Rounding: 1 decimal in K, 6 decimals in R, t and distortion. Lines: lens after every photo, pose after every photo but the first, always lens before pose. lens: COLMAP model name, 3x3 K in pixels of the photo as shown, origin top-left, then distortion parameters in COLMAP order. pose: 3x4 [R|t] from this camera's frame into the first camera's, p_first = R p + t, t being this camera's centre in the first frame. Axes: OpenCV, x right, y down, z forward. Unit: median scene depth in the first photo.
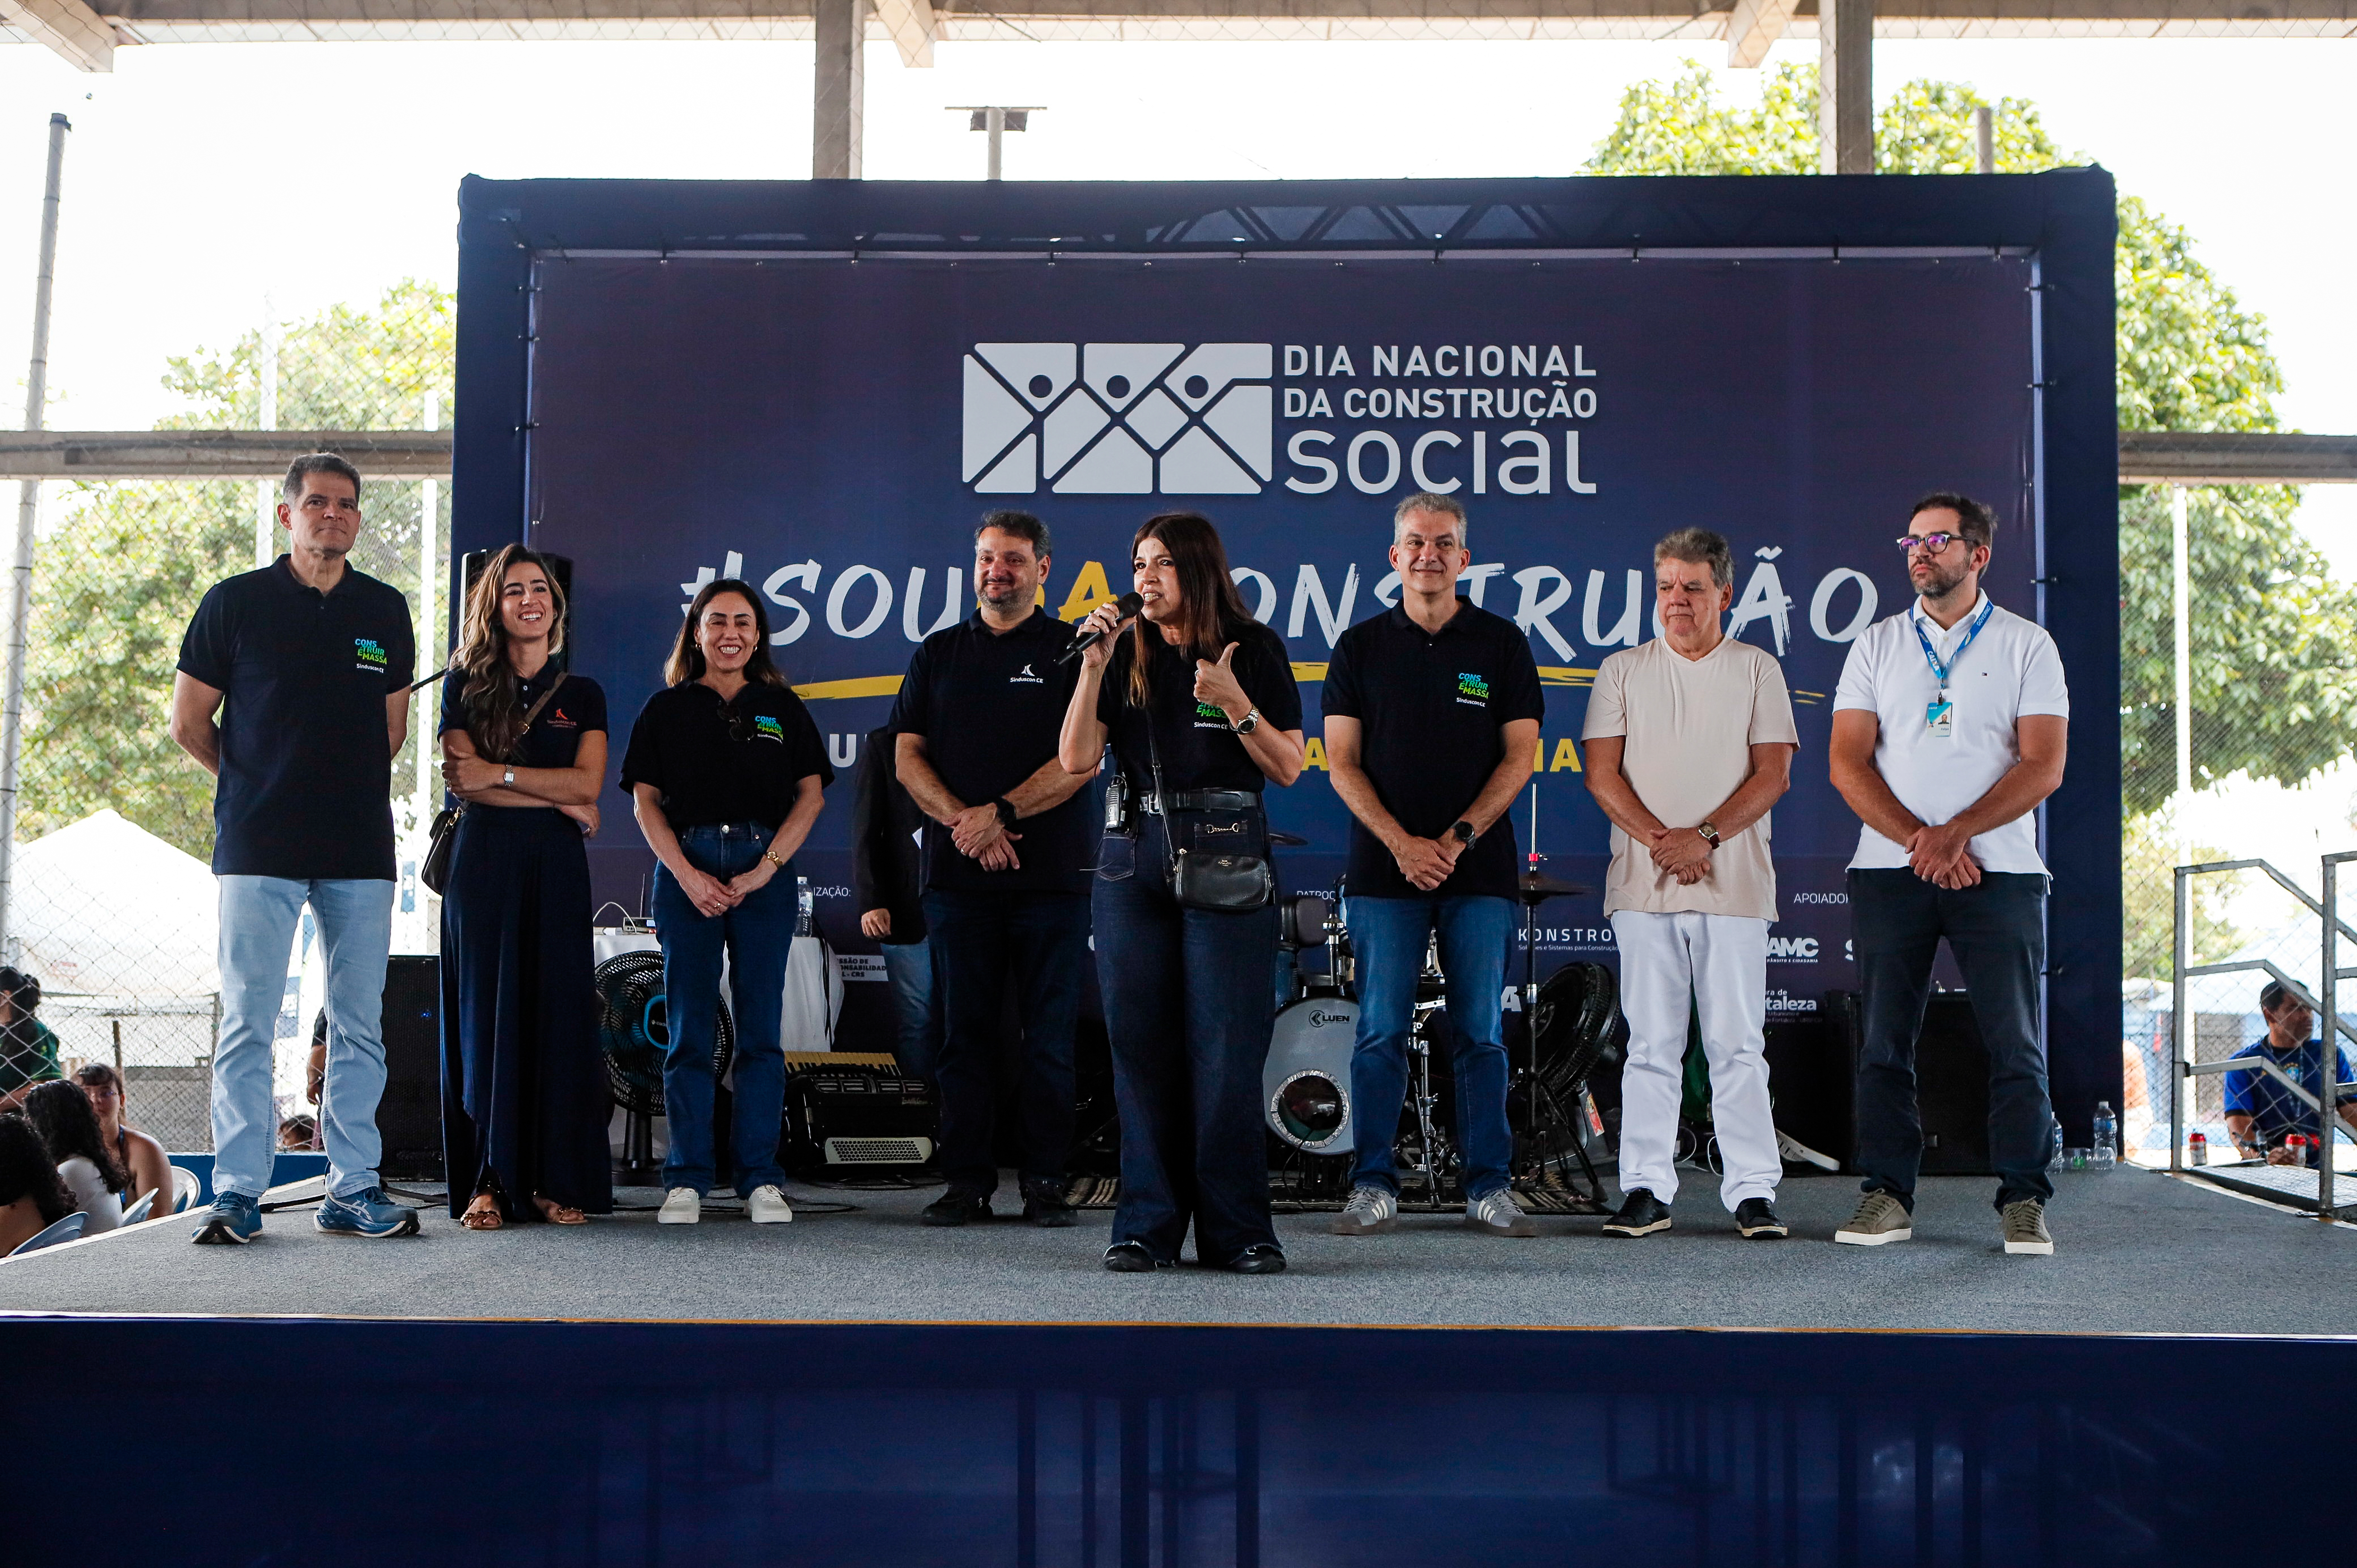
lens RADIAL K [[2694.0, 0, 1165.0], [0, 2694.0, 780.9], [0, 0, 1]] dist [-0.003589, 0.000000]
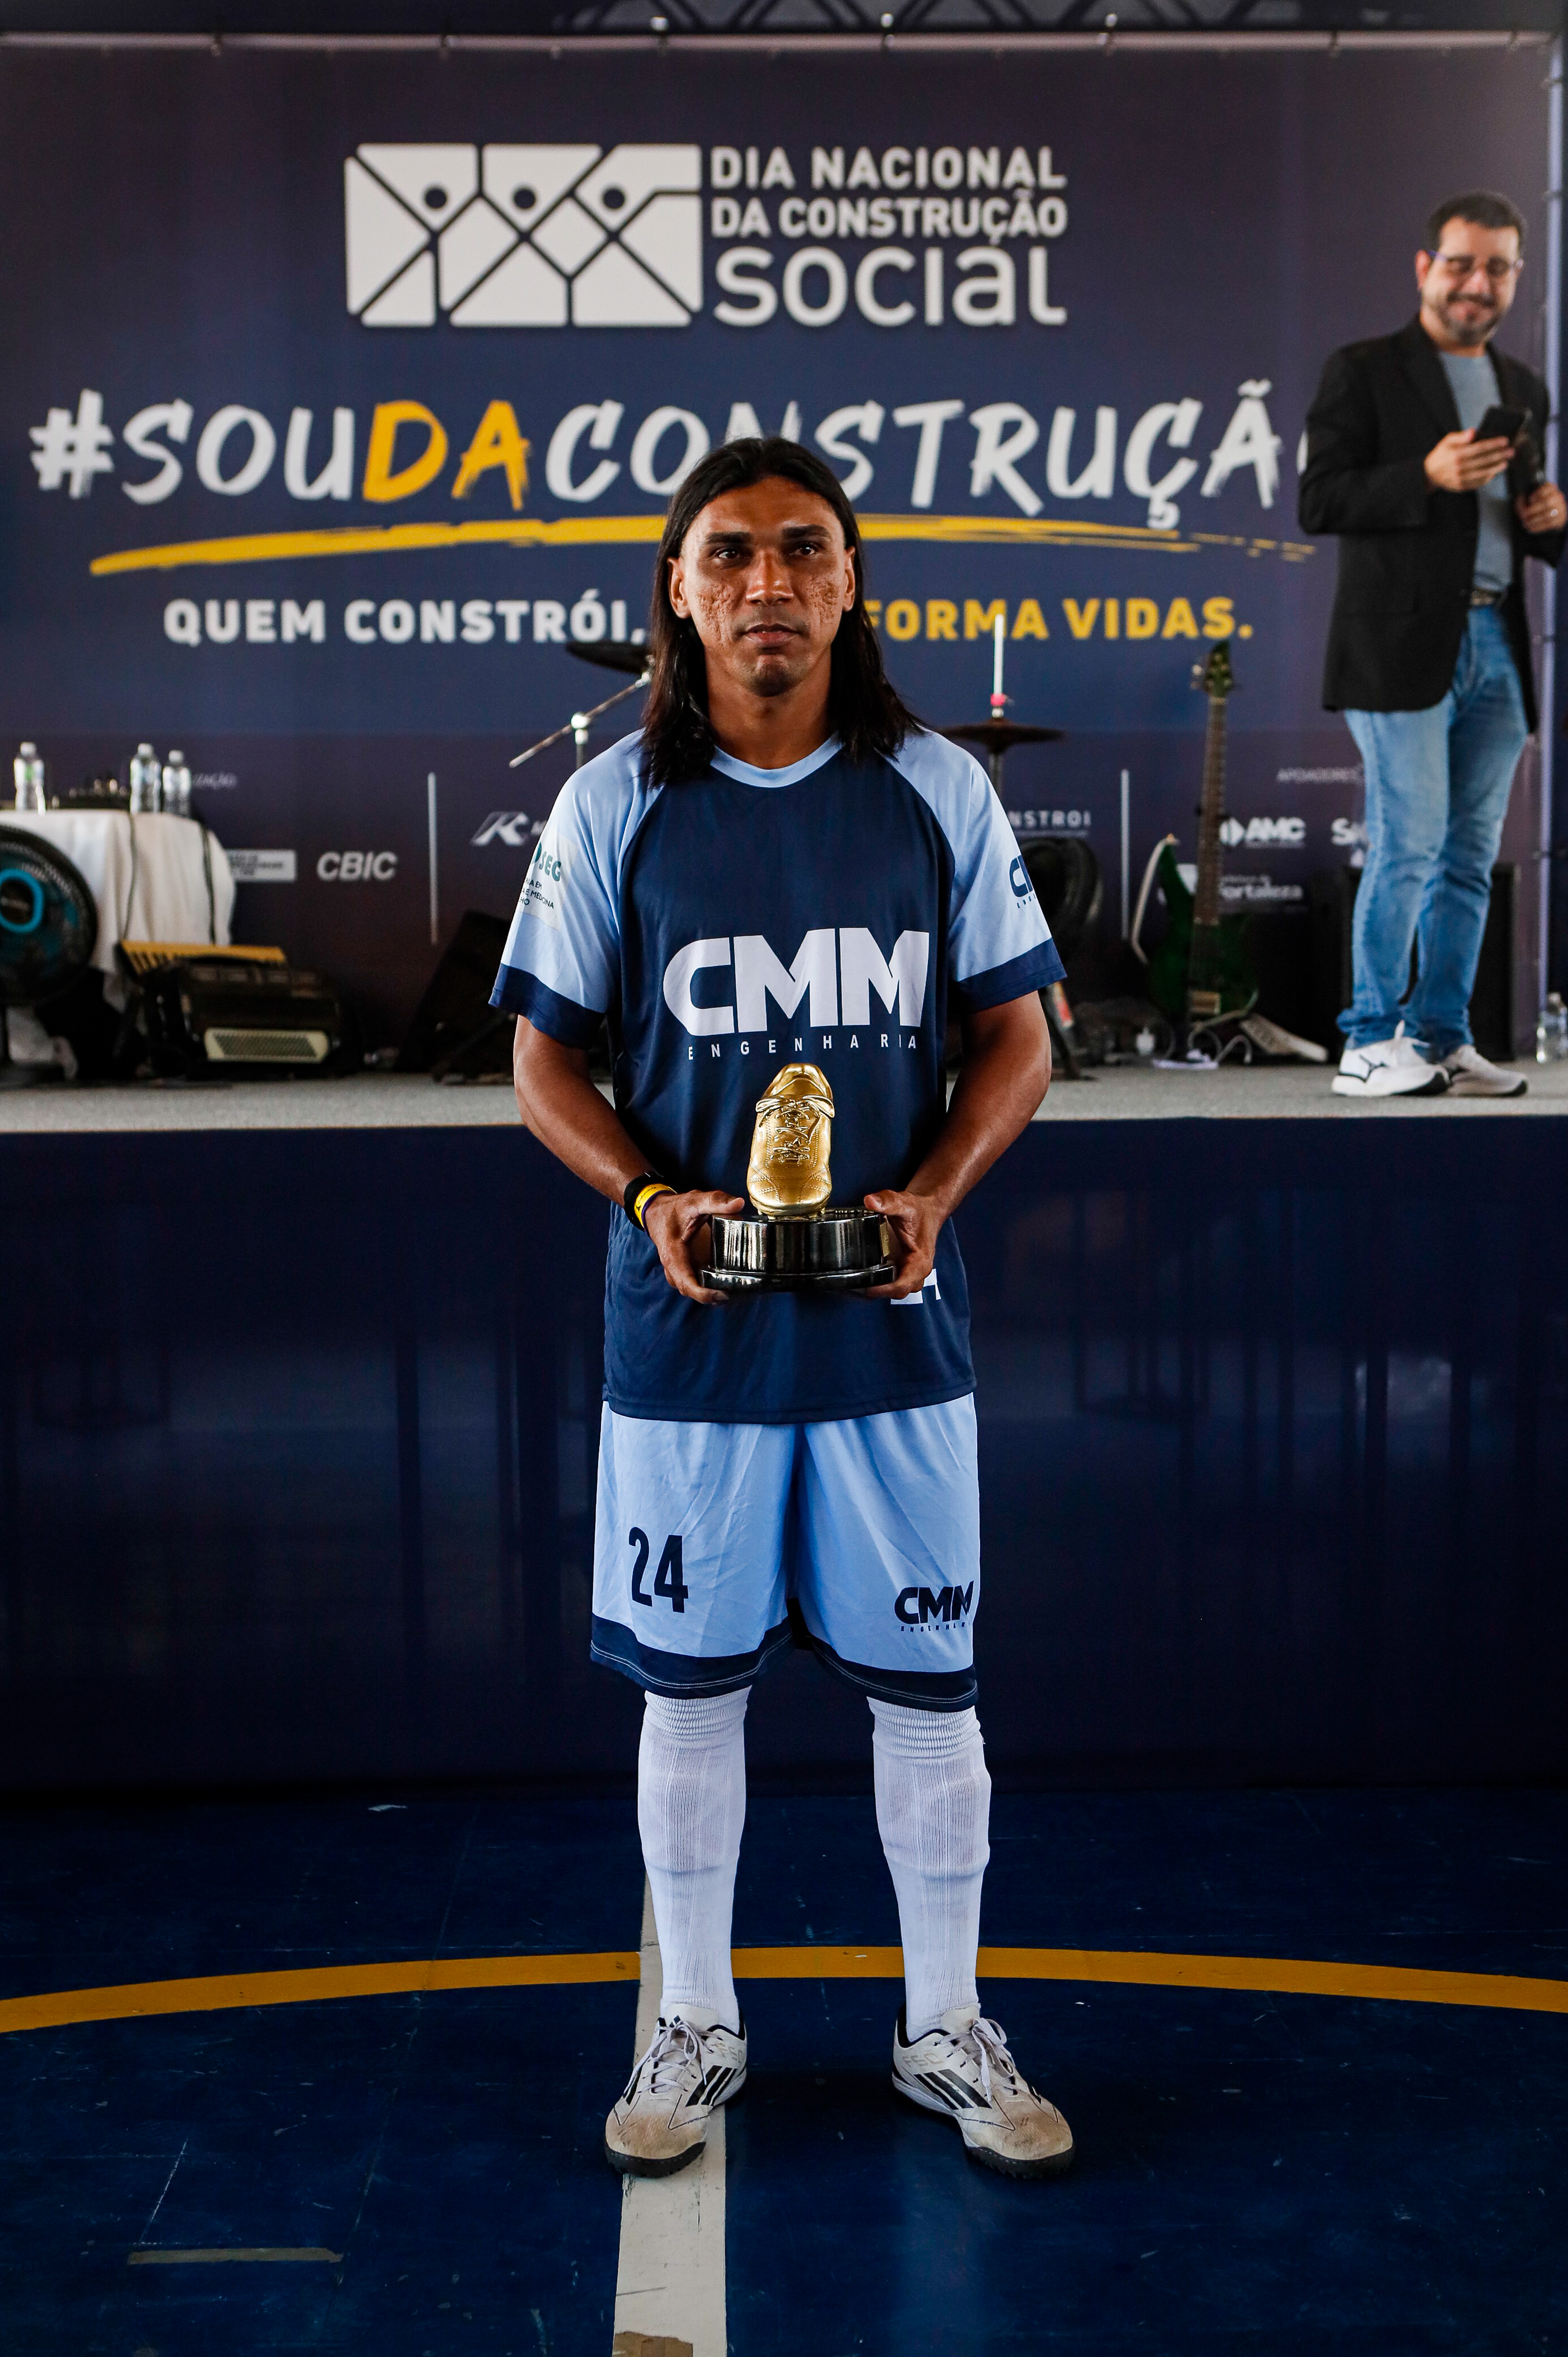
lens RADIAL K [[2694.0, 0, 773.9], [0, 2694.0, 1186.1], [0, 0, 1]] dist [-0.003589, 0.000000]
pose [[0.998670, -0.016731, 0.048769, 0.015786], [0.010694, 0.992533, 0.121508, 0.067694], [-0.050438, -0.120825, 0.991392, 0.085959]]
